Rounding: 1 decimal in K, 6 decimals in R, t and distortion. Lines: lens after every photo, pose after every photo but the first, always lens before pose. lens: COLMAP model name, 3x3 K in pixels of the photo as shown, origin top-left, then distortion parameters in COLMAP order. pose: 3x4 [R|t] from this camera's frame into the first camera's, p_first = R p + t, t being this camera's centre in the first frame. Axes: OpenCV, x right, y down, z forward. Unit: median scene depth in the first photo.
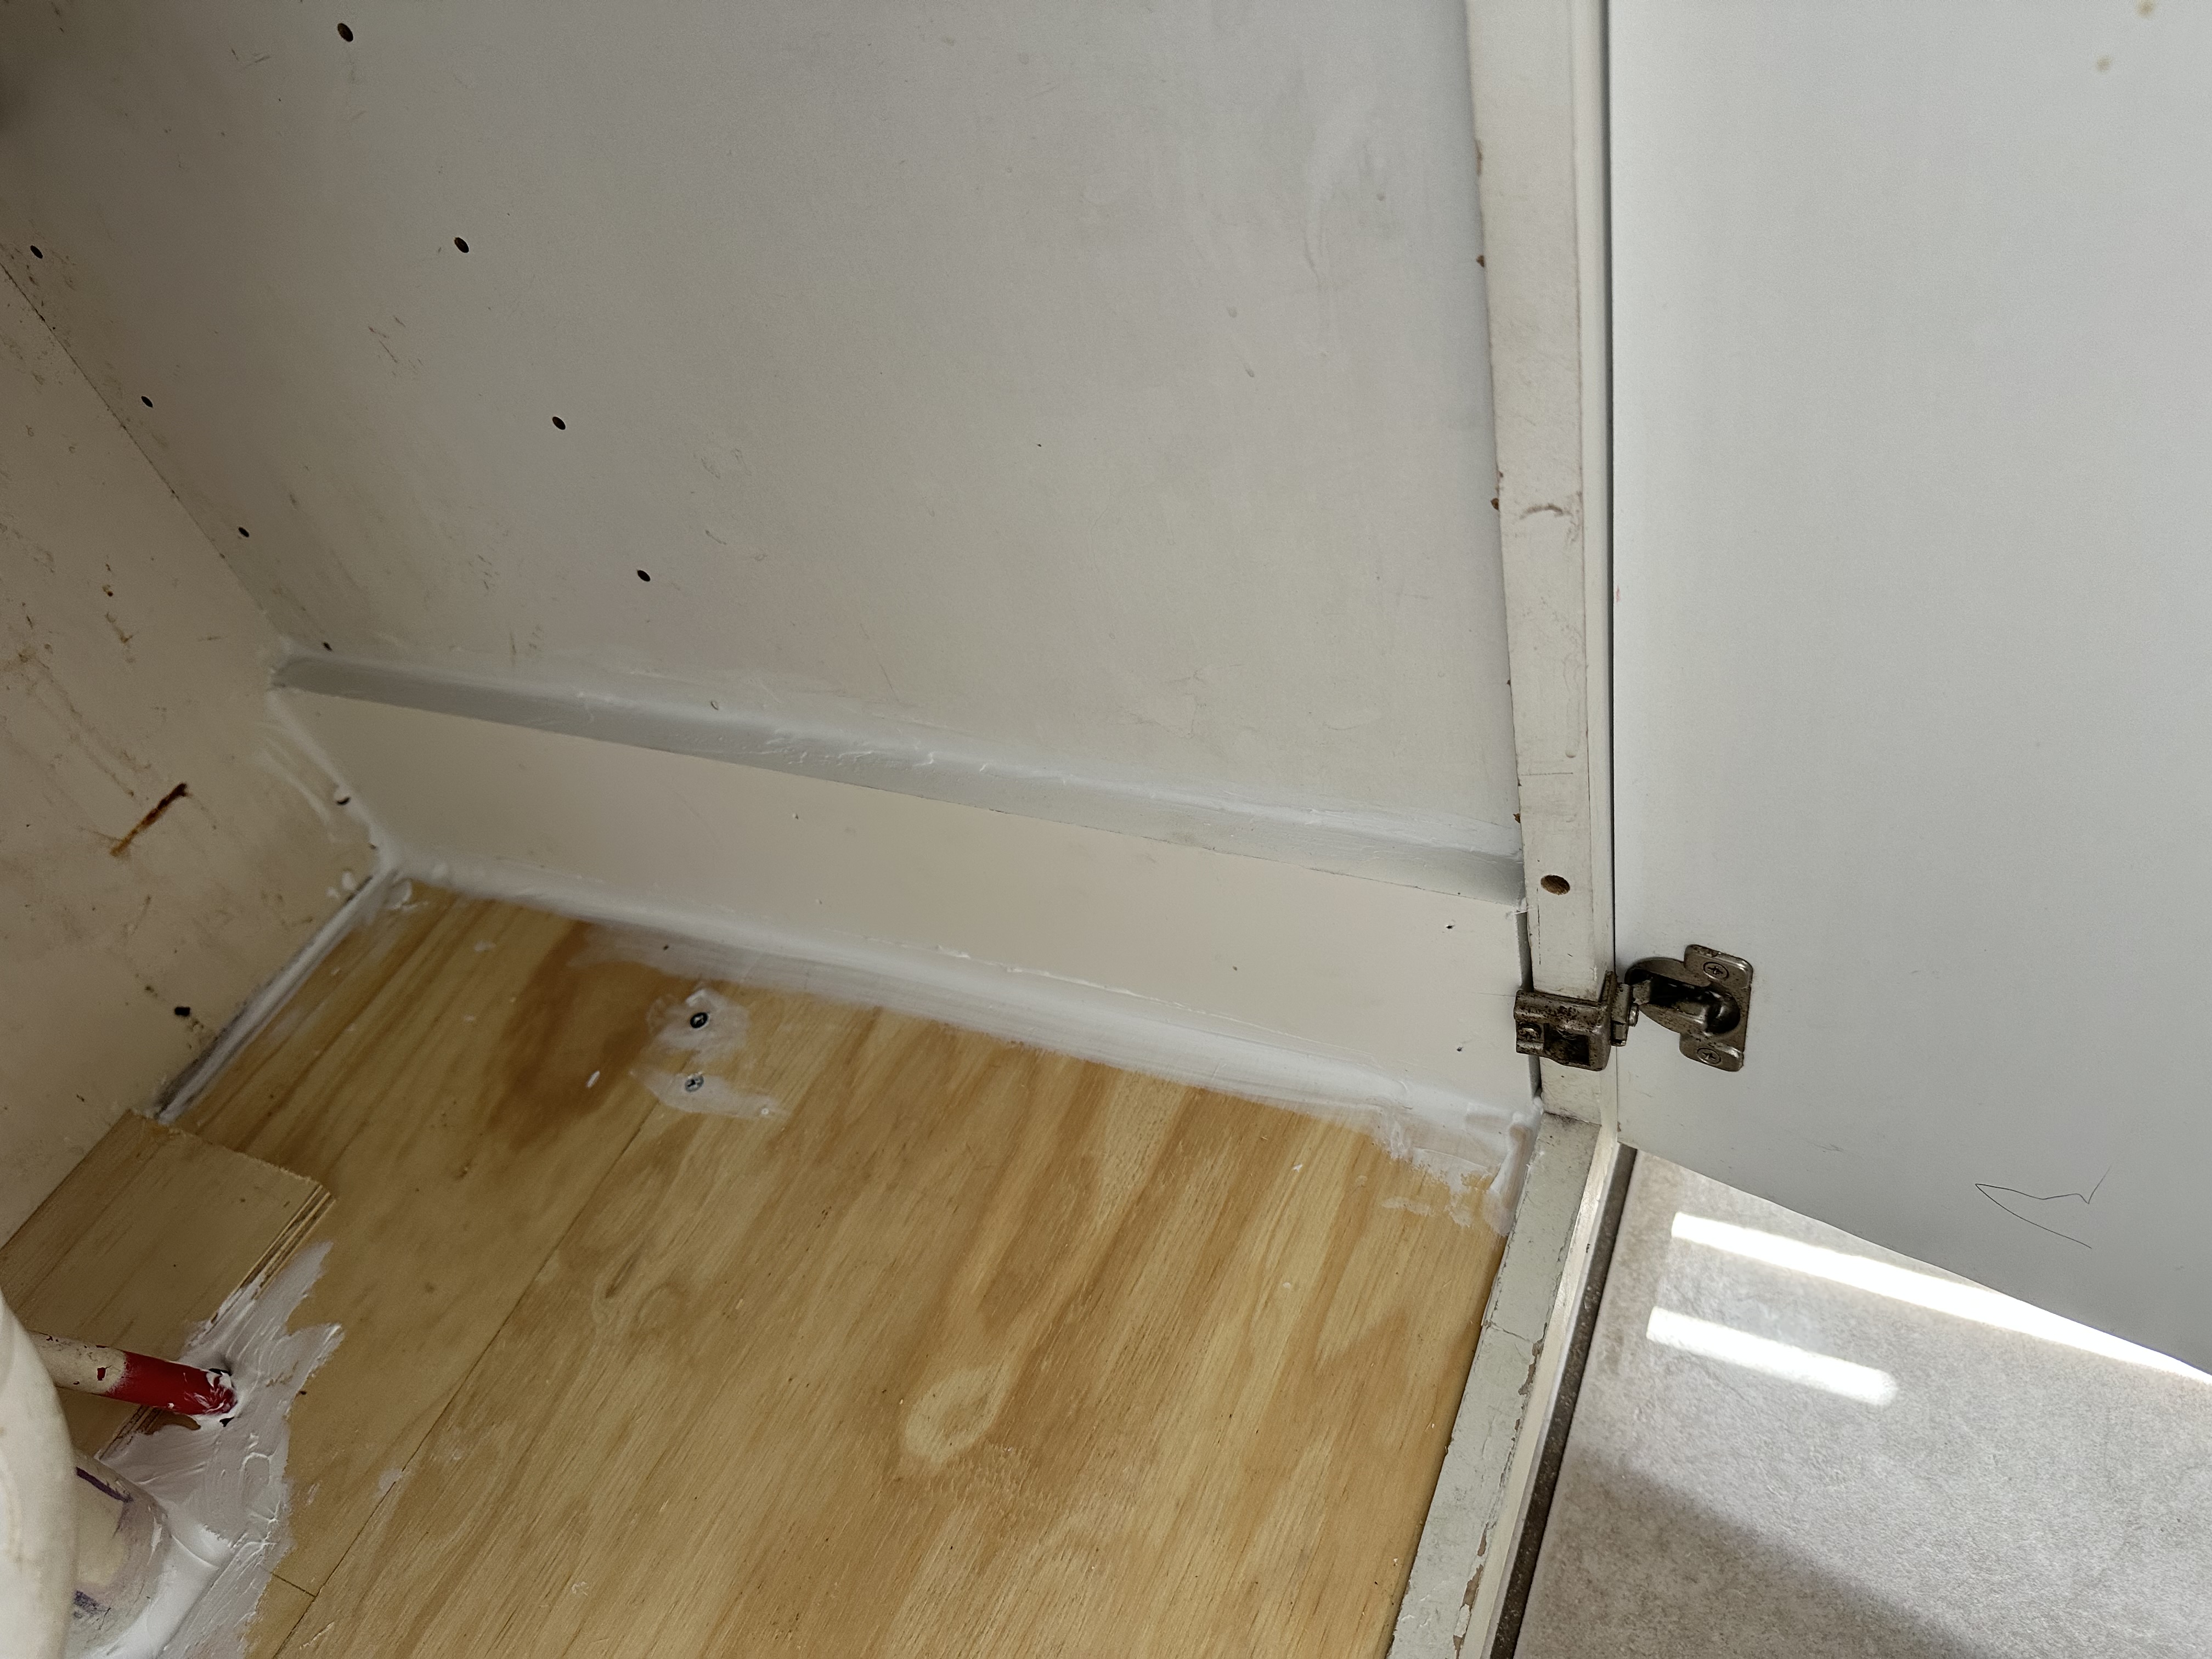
lens RADIAL K [[1607.6, 0, 1102.2], [0, 1607.6, 832.3], [0, 0, 1]] dist [0.046004, -0.048548]
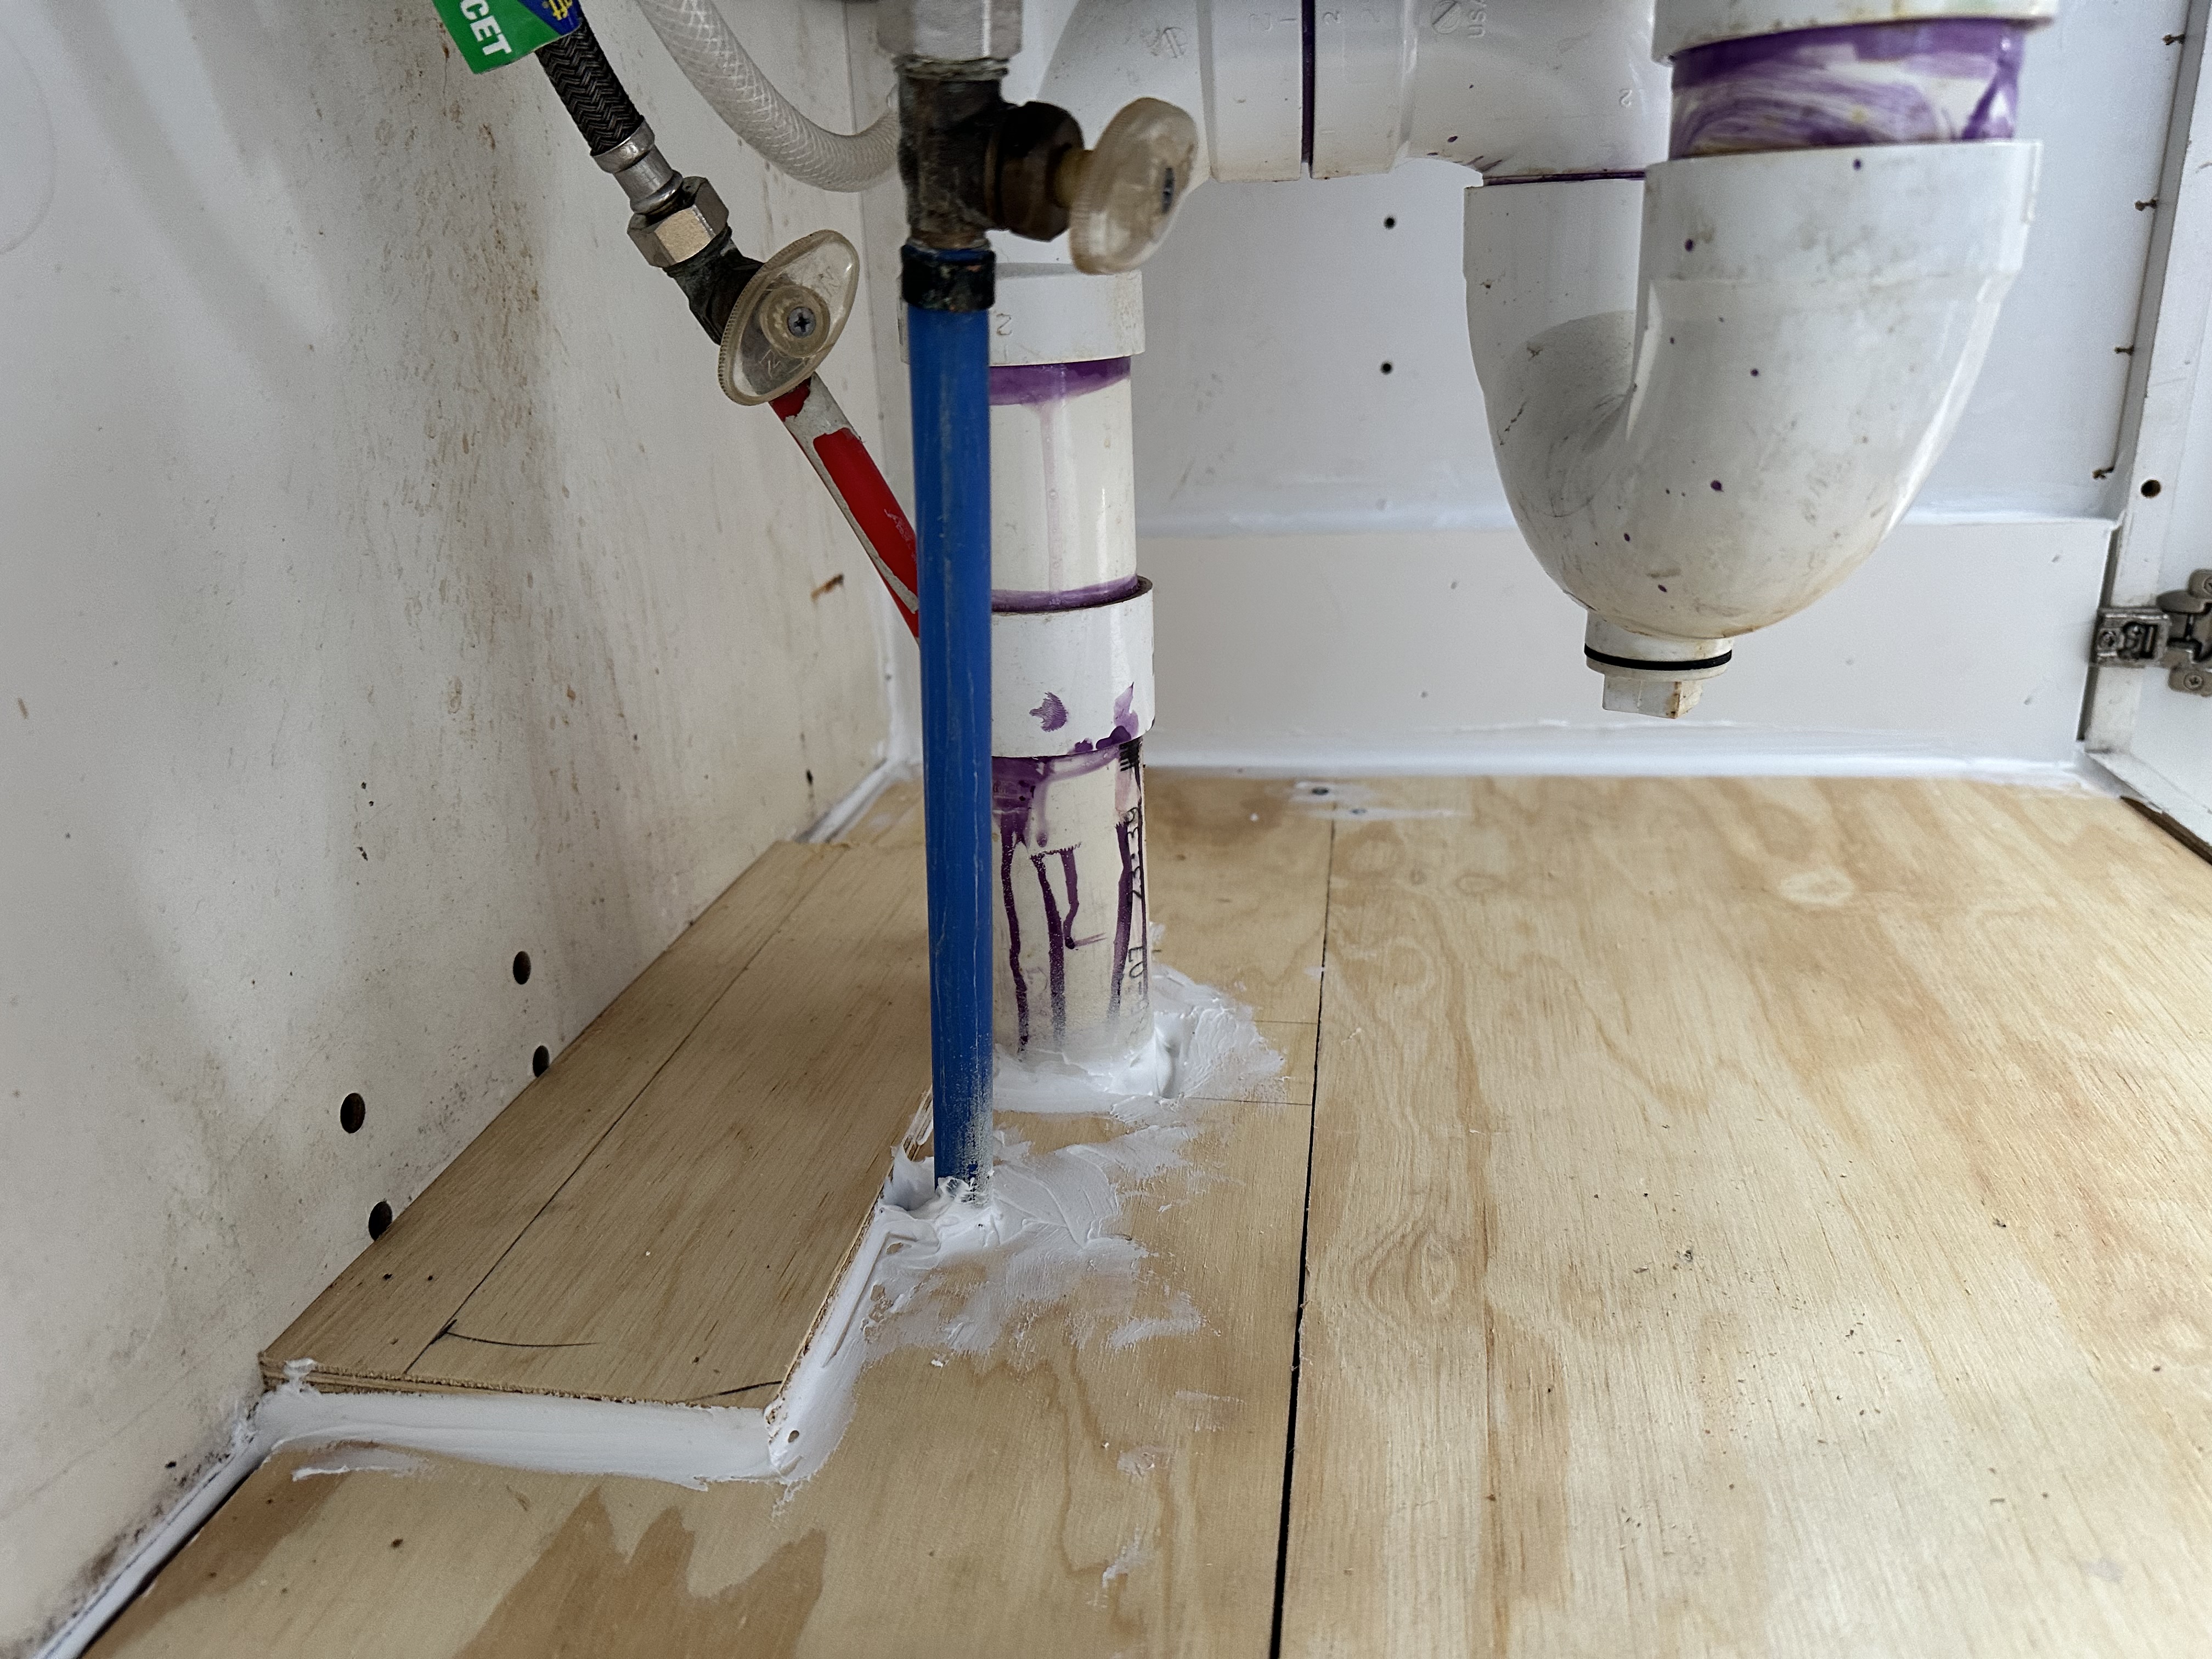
lens RADIAL K [[1607.6, 0, 1087.7], [0, 1607.6, 825.8], [0, 0, 1]] dist [0.046004, -0.048548]
pose [[0.946869, 0.098128, 0.306283, -0.846285], [0.060809, 0.880519, -0.470095, 0.743134], [-0.315817, 0.463743, 0.827769, 0.153064]]
